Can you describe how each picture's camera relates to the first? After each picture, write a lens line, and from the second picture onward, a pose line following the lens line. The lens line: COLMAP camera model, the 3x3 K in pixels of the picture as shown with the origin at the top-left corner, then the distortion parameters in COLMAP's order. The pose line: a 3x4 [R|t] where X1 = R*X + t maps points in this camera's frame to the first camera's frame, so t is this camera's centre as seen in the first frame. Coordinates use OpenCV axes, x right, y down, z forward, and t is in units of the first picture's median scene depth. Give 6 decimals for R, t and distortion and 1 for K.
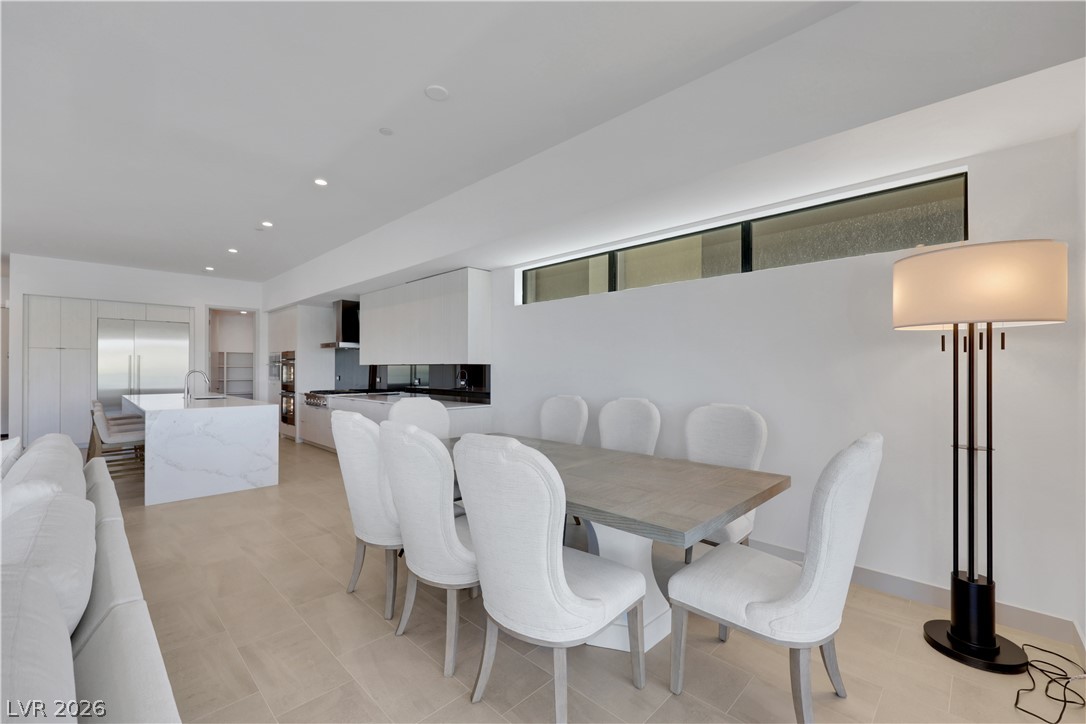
lens RADIAL K [[451.2, 0, 540.9], [0, 451.2, 369.9], [0, 0, 1]] dist [0.000648, -0.000006]
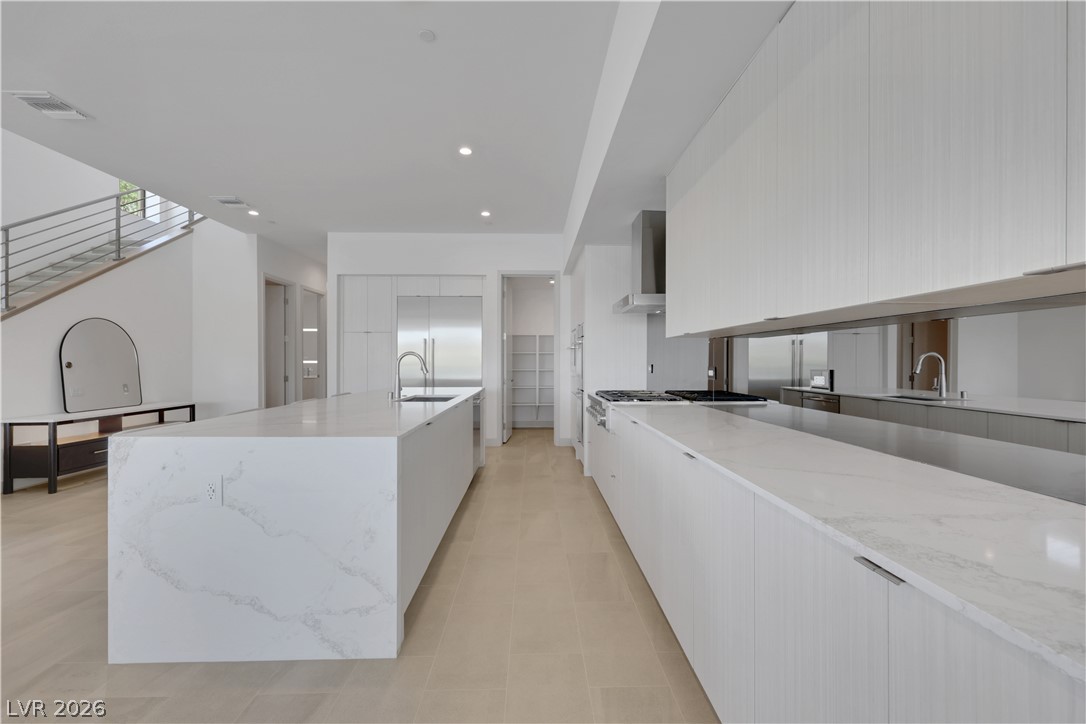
lens RADIAL K [[463.7, 0, 549.0], [0, 463.7, 361.6], [0, 0, 1]] dist [-0.001151, 0.000582]
pose [[0.724327, -0.000157, -0.689456, -0.163440], [-0.001496, 0.999997, -0.001799, 0.011237], [0.689455, 0.002334, 0.724325, 0.560529]]
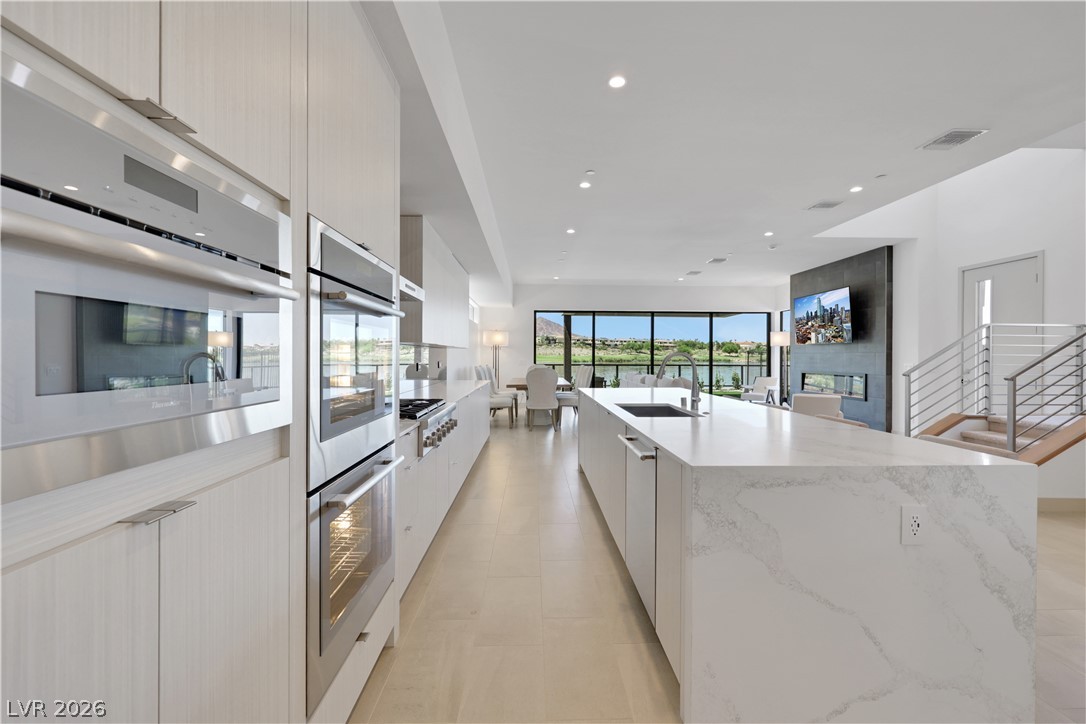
lens RADIAL K [[451.2, 0, 541.9], [0, 451.2, 358.9], [0, 0, 1]] dist [0.000648, -0.000006]
pose [[-0.714506, -0.010018, 0.699557, -0.837985], [-0.005117, 0.999946, 0.009093, 0.003129], [-0.699611, 0.002918, -0.714518, 1.205101]]
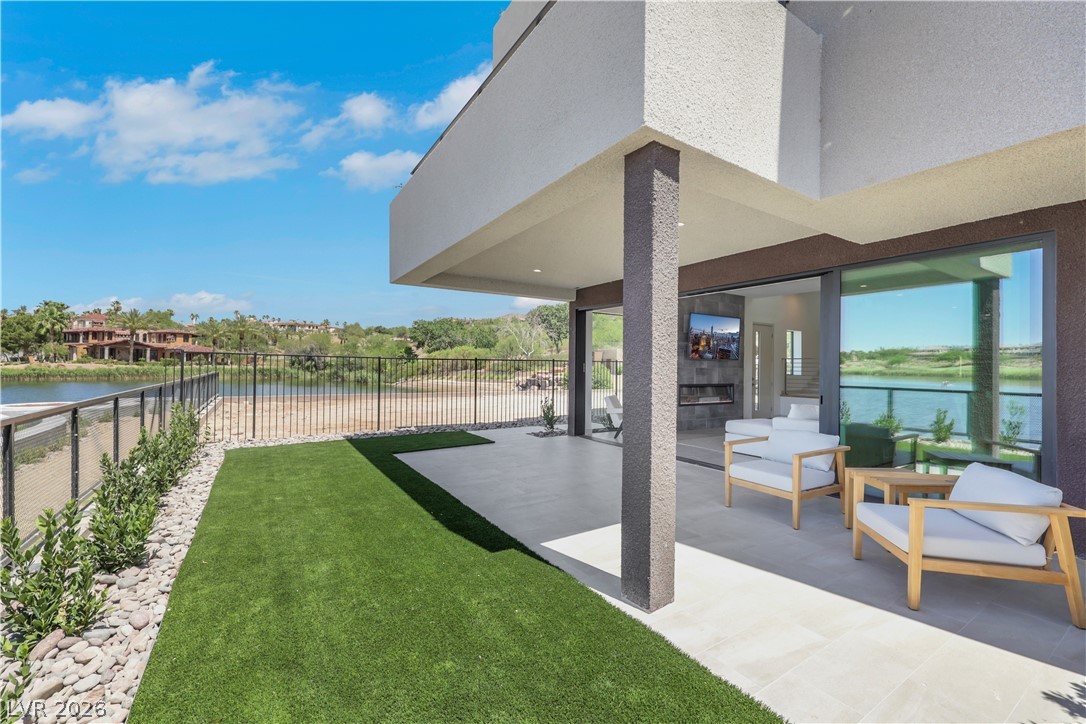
lens RADIAL K [[445.1, 0, 520.6], [0, 445.1, 362.3], [0, 0, 1]] dist [0.007657, -0.000795]
pose [[-0.252168, -0.012368, -0.967604, 0.835325], [-0.019022, 0.999788, -0.007822, 0.001119], [0.967496, 0.016433, -0.252350, -0.300415]]
